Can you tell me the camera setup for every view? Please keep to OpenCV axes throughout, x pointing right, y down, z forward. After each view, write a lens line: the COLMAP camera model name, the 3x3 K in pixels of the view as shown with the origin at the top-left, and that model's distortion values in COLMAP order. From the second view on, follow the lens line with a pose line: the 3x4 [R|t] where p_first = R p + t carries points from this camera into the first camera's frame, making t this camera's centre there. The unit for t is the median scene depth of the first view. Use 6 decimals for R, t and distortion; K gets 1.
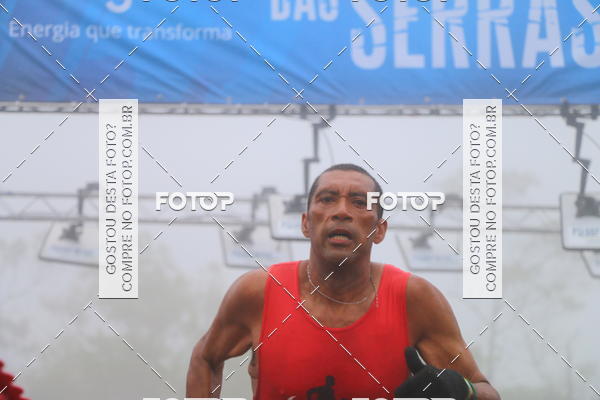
lens RADIAL K [[2736.3, 0, 300.0], [0, 2736.3, 200.0], [0, 0, 1]] dist [1.410814, 0.434091]
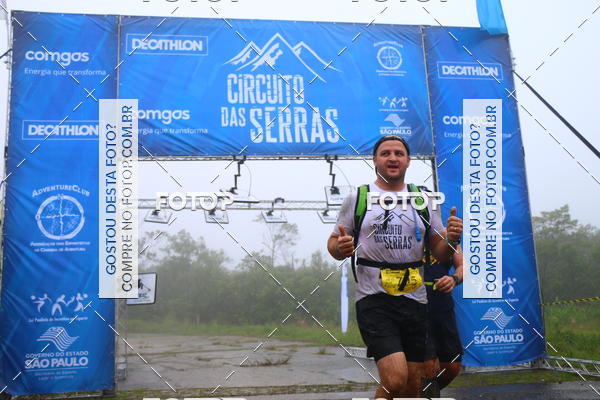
lens RADIAL K [[606.4, 0, 300.0], [0, 606.4, 200.0], [0, 0, 1]] dist [-0.110903, 0.219486]
pose [[0.991299, -0.020807, 0.129974, -0.012990], [0.026670, 0.998696, -0.043535, 0.038049], [-0.128898, 0.046622, 0.990561, 0.387114]]
